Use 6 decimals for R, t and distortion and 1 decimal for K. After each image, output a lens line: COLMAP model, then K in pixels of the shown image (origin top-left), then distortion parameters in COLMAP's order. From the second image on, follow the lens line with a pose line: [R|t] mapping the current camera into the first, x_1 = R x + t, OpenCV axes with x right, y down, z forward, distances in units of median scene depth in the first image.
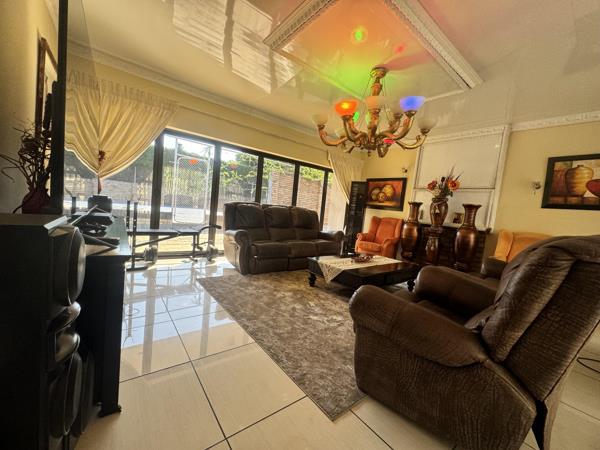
lens RADIAL K [[242.4, 0, 298.3], [0, 242.4, 224.1], [0, 0, 1]] dist [-0.000299, -0.000560]
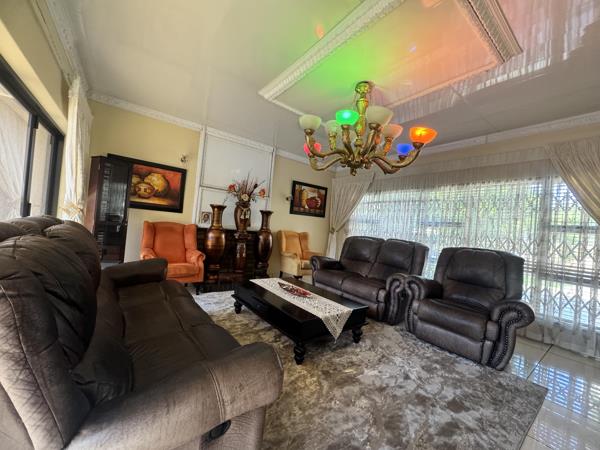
lens RADIAL K [[242.4, 0, 299.2], [0, 242.4, 224.7], [0, 0, 1]] dist [-0.000299, -0.000560]
pose [[0.031407, -0.093494, 0.995124, -0.364474], [-0.018416, 0.995392, 0.094101, -0.105891], [-0.999337, -0.021281, 0.029541, 0.675727]]
